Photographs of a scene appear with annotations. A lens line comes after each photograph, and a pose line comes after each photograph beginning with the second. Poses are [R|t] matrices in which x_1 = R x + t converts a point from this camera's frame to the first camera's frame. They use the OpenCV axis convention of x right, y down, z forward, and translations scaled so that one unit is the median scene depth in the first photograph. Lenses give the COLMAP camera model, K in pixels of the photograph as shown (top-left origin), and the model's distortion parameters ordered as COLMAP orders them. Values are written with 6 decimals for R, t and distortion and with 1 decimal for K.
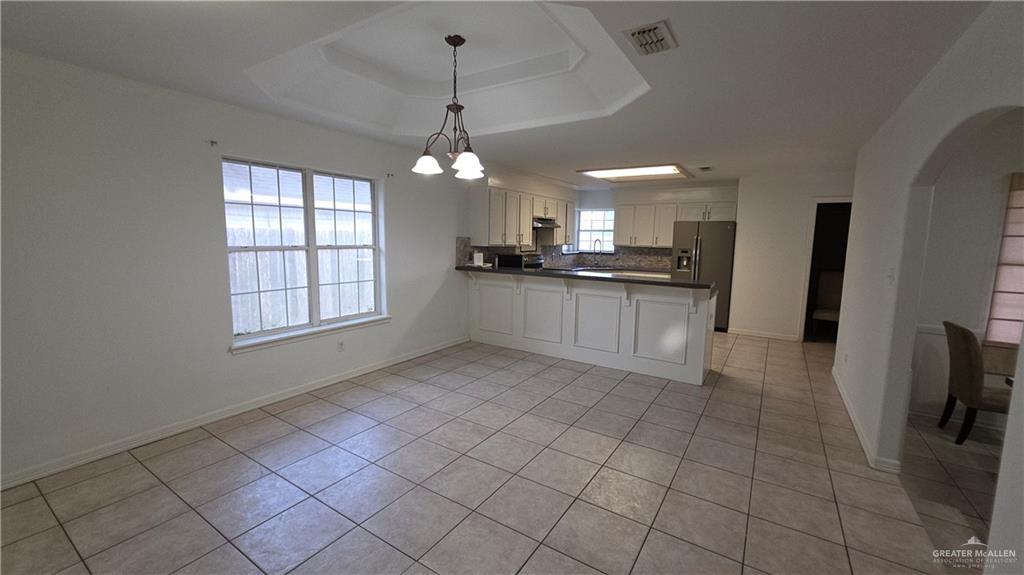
lens RADIAL K [[407.6, 0, 512.0], [0, 407.6, 287.5], [0, 0, 1]] dist [-0.000063, -0.000136]
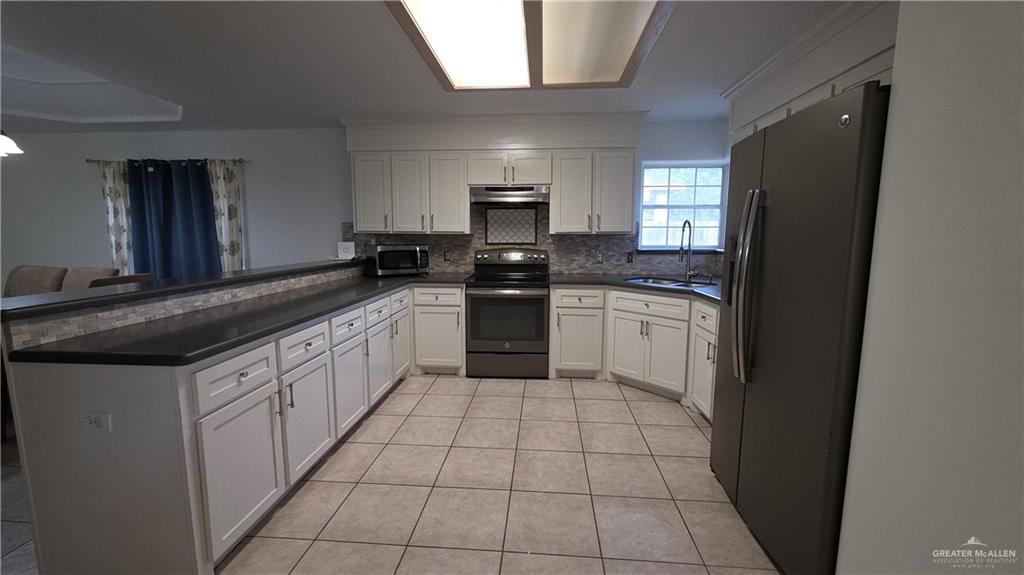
lens RADIAL K [[407.6, 0, 512.0], [0, 407.6, 287.5], [0, 0, 1]] dist [-0.000063, -0.000136]
pose [[0.474632, 0.098776, -0.874624, 0.905769], [-0.102057, 0.993157, 0.056780, -0.089861], [0.874248, 0.062311, 0.481465, 1.091732]]
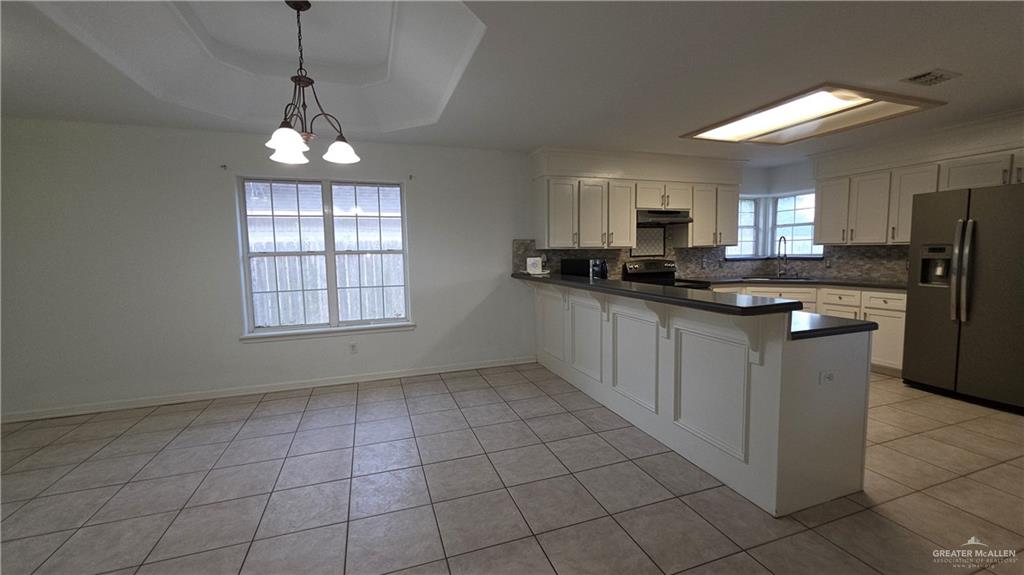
lens RADIAL K [[407.6, 0, 512.0], [0, 407.6, 287.5], [0, 0, 1]] dist [-0.000063, -0.000136]
pose [[0.792906, 0.024836, -0.608838, 0.468914], [-0.045527, 0.998791, -0.018548, -0.007463], [0.607641, 0.042425, 0.793078, 0.383810]]
